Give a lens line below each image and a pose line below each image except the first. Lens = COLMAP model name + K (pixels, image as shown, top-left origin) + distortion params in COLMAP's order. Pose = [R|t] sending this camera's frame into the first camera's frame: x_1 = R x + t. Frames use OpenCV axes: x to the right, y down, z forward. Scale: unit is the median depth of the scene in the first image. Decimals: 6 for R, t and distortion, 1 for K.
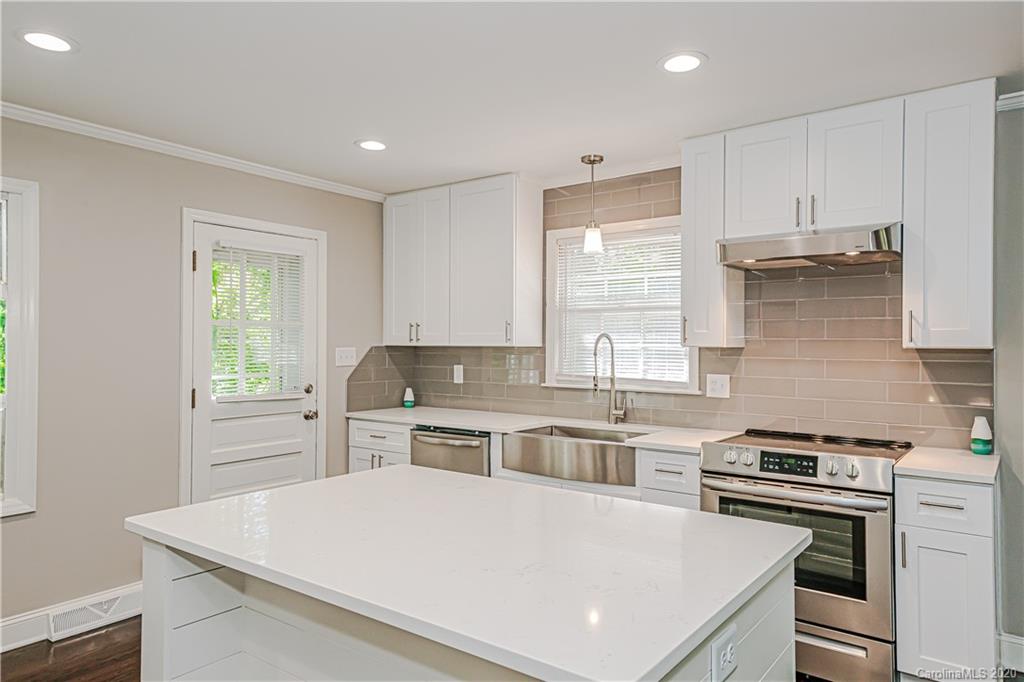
lens RADIAL K [[663.4, 0, 512.0], [0, 663.4, 341.0], [0, 0, 1]] dist [0.042780, 0.000608]
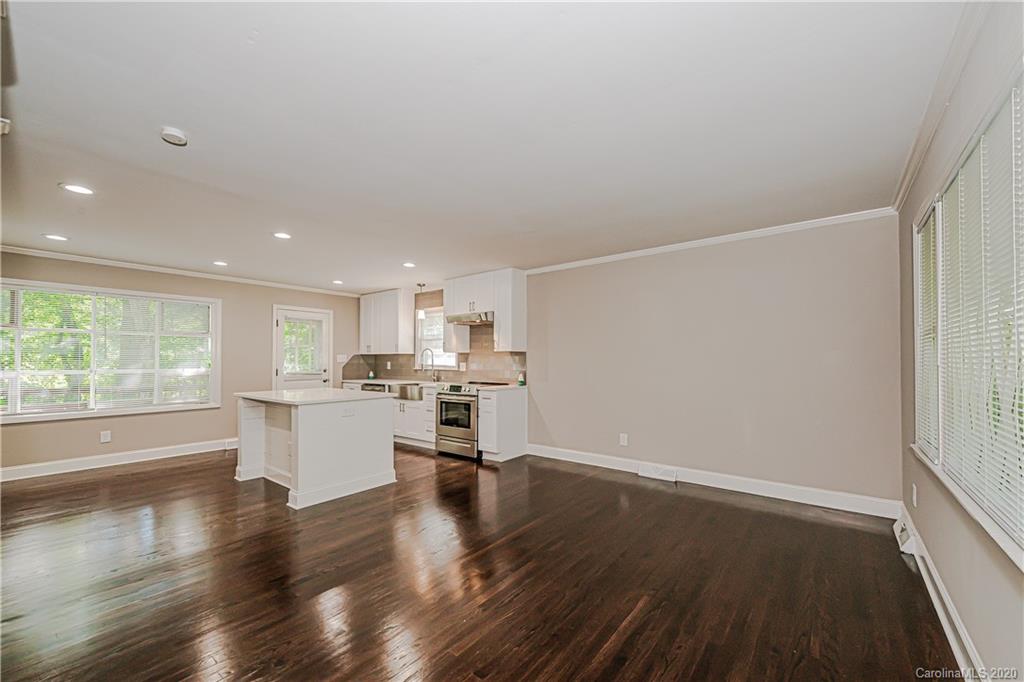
lens RADIAL K [[399.1, 0, 519.0], [0, 399.1, 354.7], [0, 0, 1]] dist [0.000394, -0.000176]
pose [[0.999841, -0.005061, -0.017119, 0.559963], [0.004891, 0.999939, -0.009948, 0.033790], [0.017168, 0.009862, 0.999804, -0.644692]]
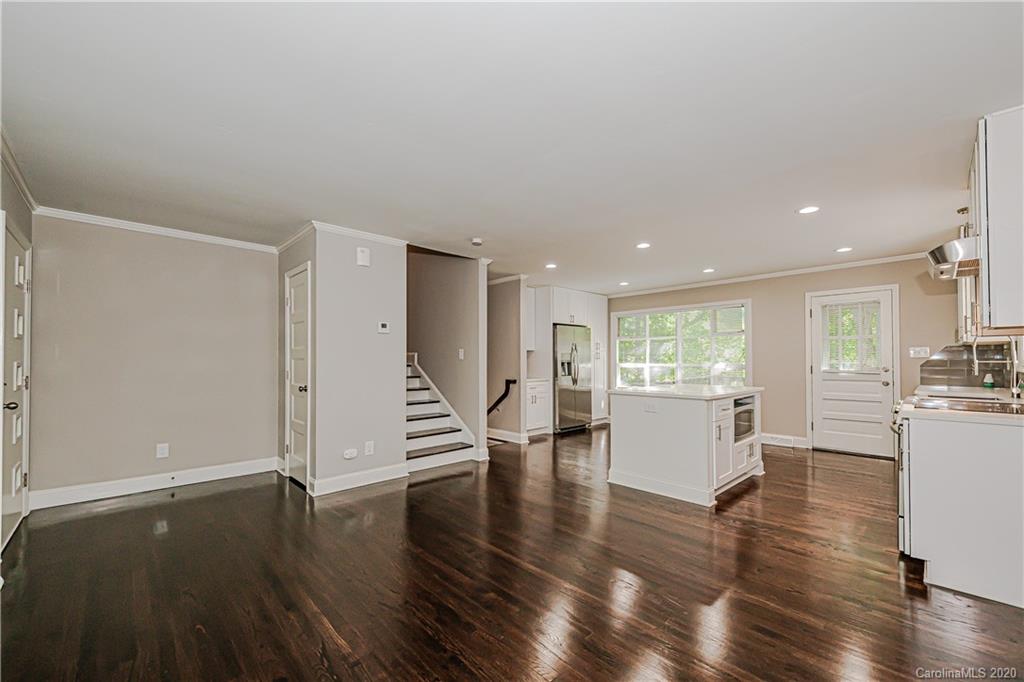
lens RADIAL K [[410.3, 0, 522.8], [0, 410.3, 348.6], [0, 0, 1]] dist [0.001672, 0.000175]
pose [[-0.150293, -0.030668, -0.988166, 1.155234], [0.005577, 0.999477, -0.031867, 0.051052], [0.988626, -0.010300, -0.150043, 0.182027]]
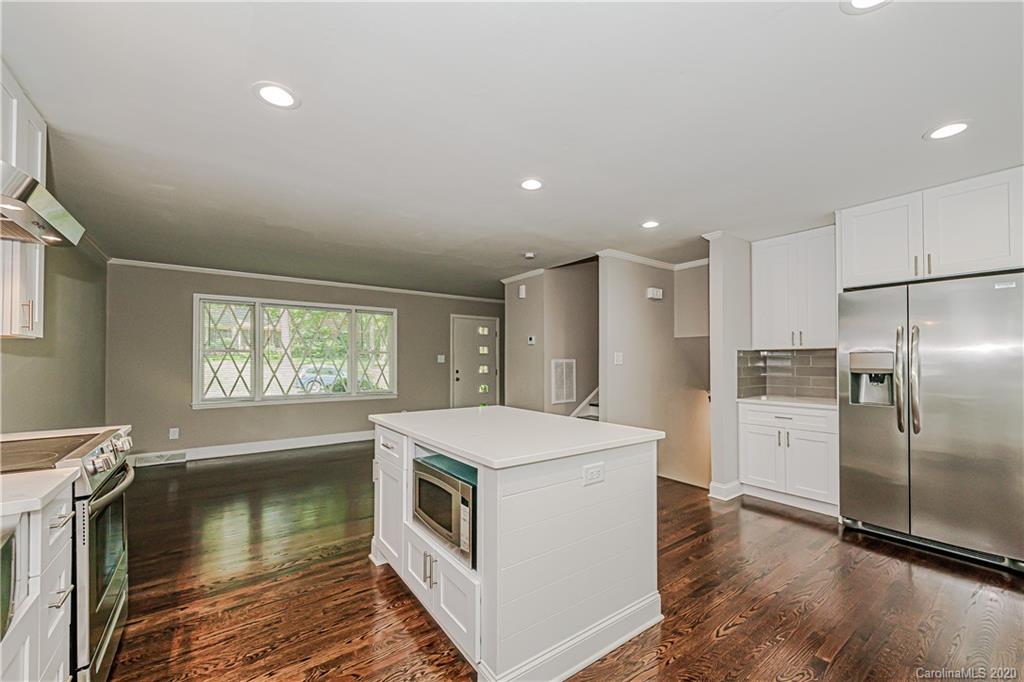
lens RADIAL K [[407.4, 0, 512.2], [0, 407.4, 355.4], [0, 0, 1]] dist [0.000054, -0.000192]
pose [[-0.953063, 0.000990, 0.302771, -0.229554], [-0.004789, 0.999820, -0.018345, 0.039782], [-0.302735, -0.018934, -0.952887, 1.046099]]
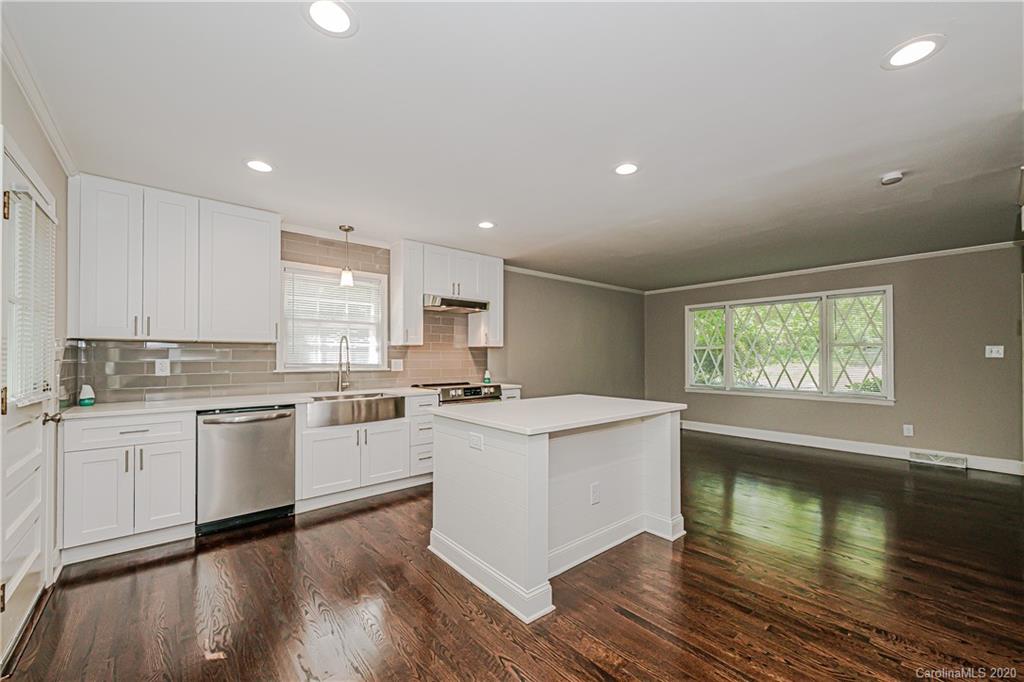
lens RADIAL K [[397.1, 0, 516.8], [0, 397.1, 356.6], [0, 0, 1]] dist [-0.000747, 0.000036]
pose [[0.226420, -0.003548, 0.974023, -0.740097], [-0.002528, 0.999988, 0.004231, 0.035433], [-0.974027, -0.003420, 0.226408, 0.376960]]
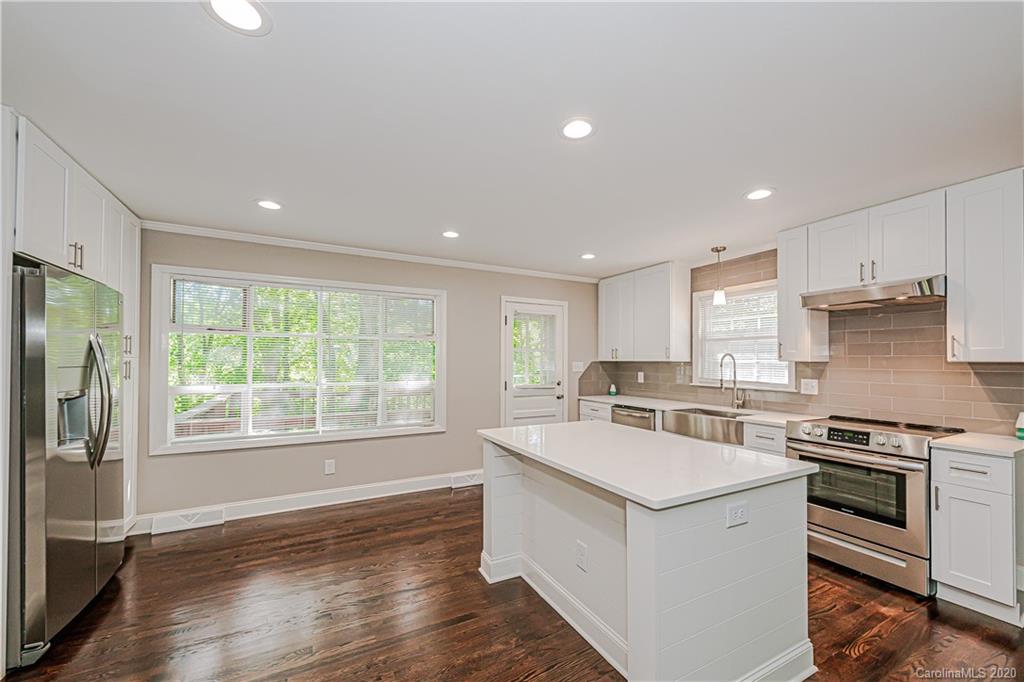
lens RADIAL K [[397.1, 0, 516.8], [0, 397.1, 356.6], [0, 0, 1]] dist [-0.000747, 0.000036]
pose [[0.909159, -0.004034, -0.416429, 0.074683], [0.000701, 0.999966, -0.008157, 0.004432], [0.416448, 0.007124, 0.909132, -0.117464]]
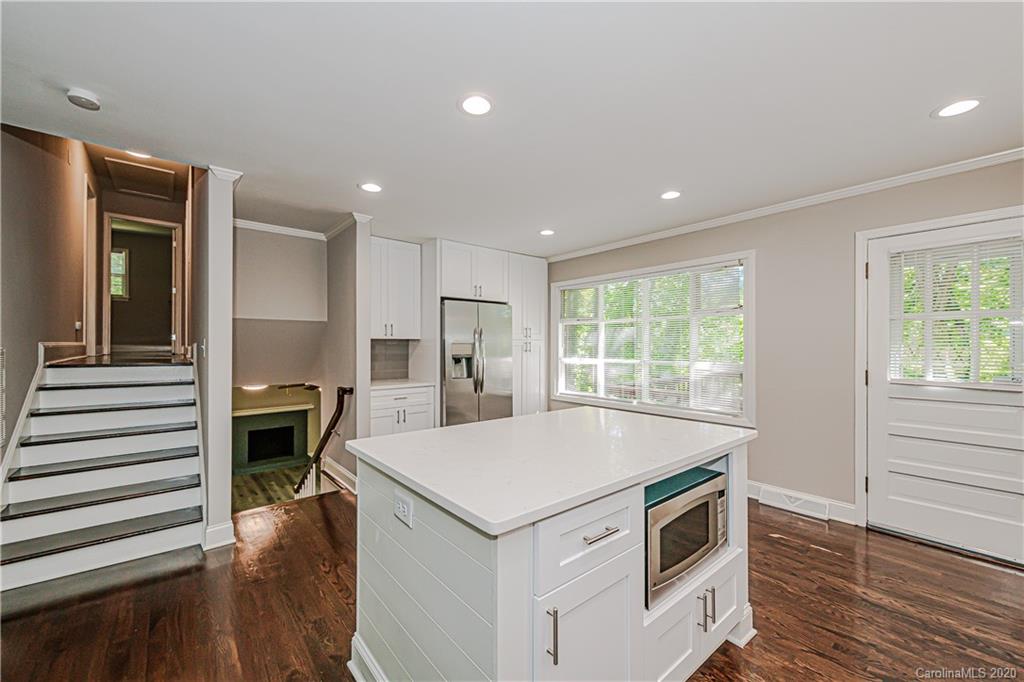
lens RADIAL K [[415.8, 0, 512.0], [0, 415.8, 341.0], [0, 0, 1]] dist [0.001448, -0.000123]
pose [[-0.232516, -0.018533, -0.972416, 0.456138], [-0.000462, 0.999820, -0.018944, 0.031101], [0.972592, -0.003955, -0.232483, 0.518937]]
